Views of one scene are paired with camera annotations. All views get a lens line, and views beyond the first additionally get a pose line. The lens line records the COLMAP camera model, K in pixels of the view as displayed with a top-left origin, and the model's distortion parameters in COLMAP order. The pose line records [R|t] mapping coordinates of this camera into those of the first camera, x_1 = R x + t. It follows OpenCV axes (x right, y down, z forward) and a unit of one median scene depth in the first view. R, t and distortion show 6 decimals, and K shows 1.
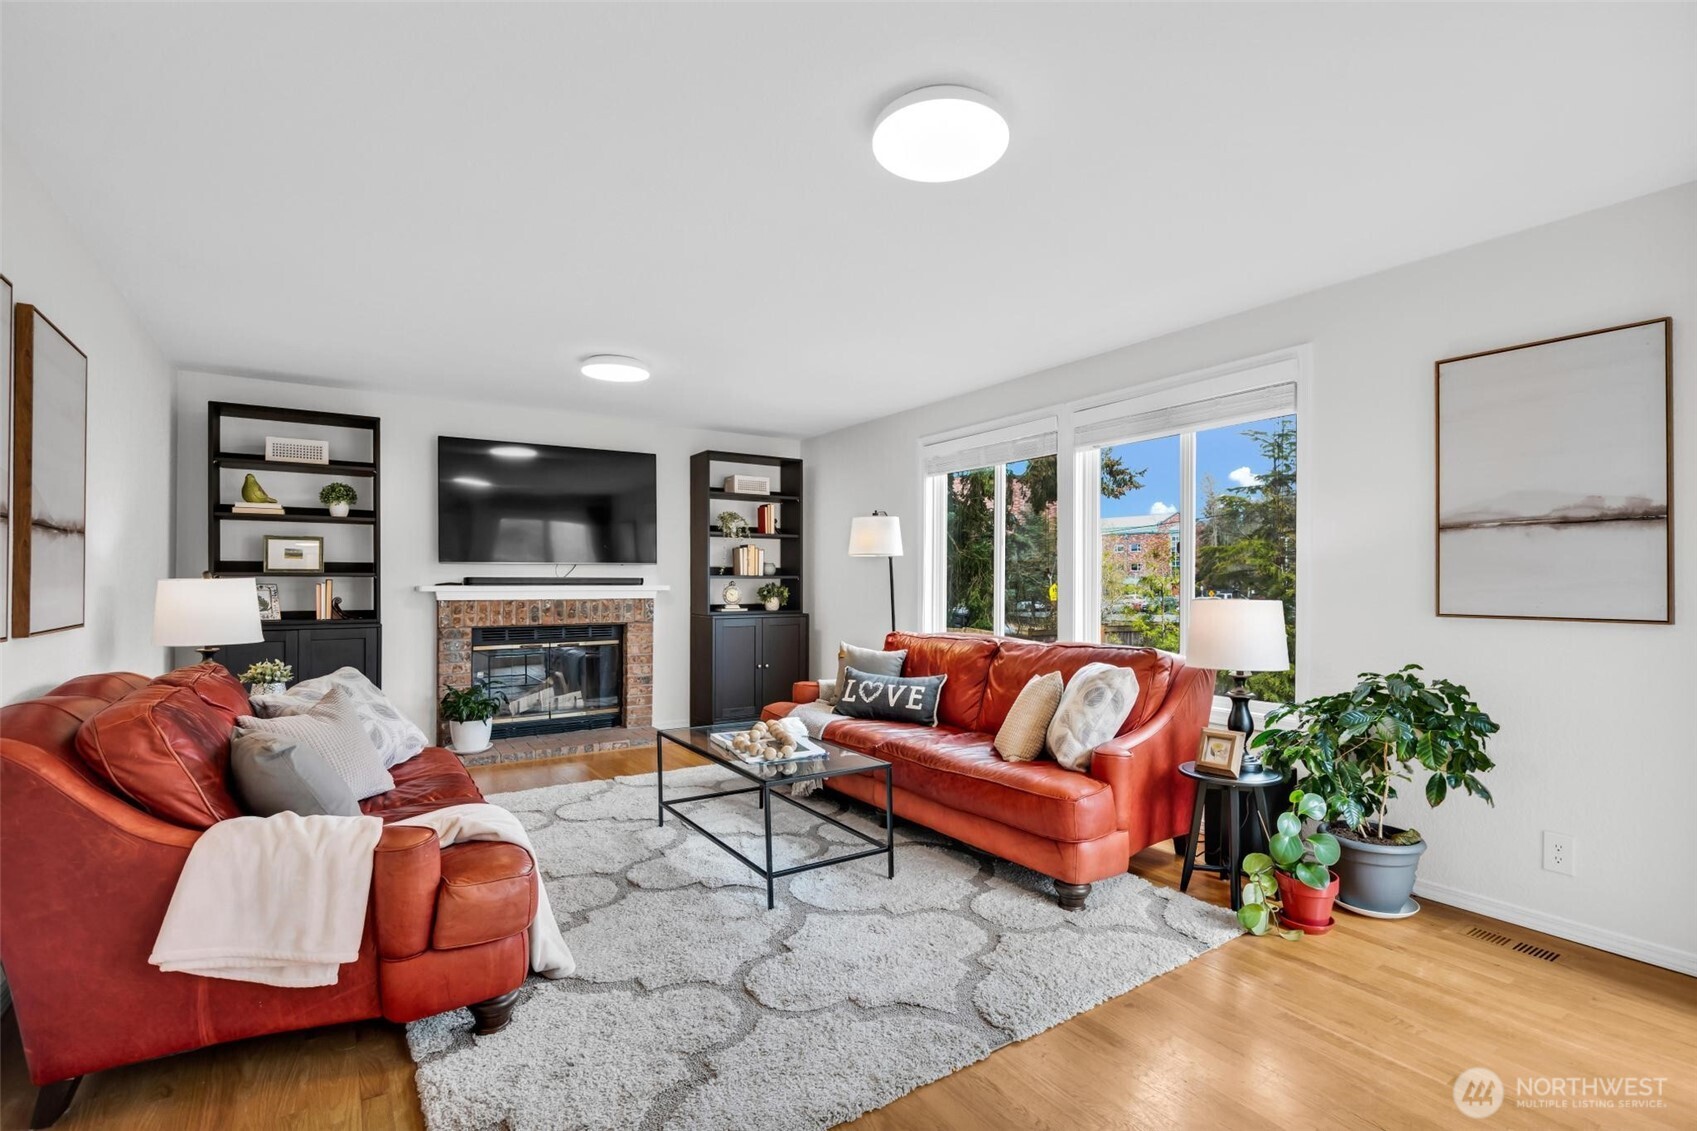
lens RADIAL K [[804.9, 0, 848.5], [0, 804.9, 565.5], [0, 0, 1]] dist [0.002713, -0.000060]
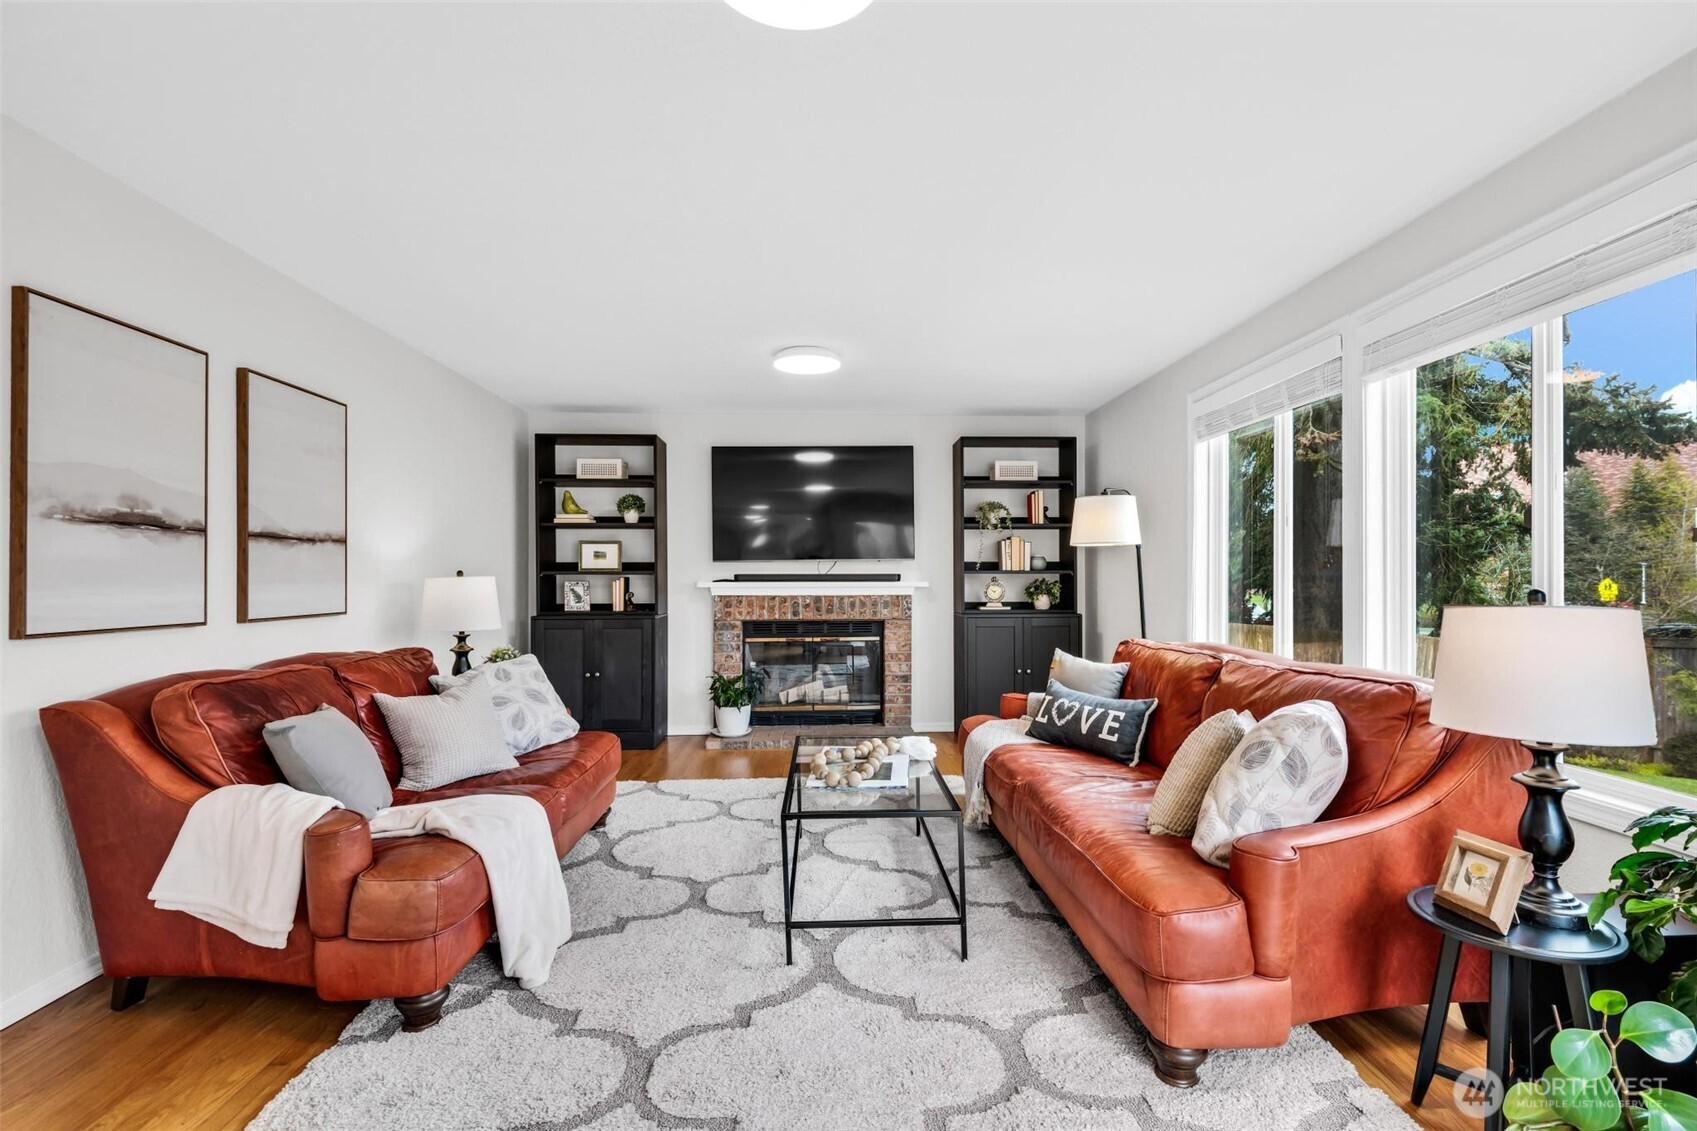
lens RADIAL K [[784.2, 0, 848.5], [0, 784.2, 565.5], [0, 0, 1]] dist [-0.002745, -0.000868]
pose [[0.859485, -0.011646, -0.511029, 0.219188], [0.014151, 0.999899, 0.001014, 0.004182], [0.510966, -0.008103, 0.859563, 0.188147]]
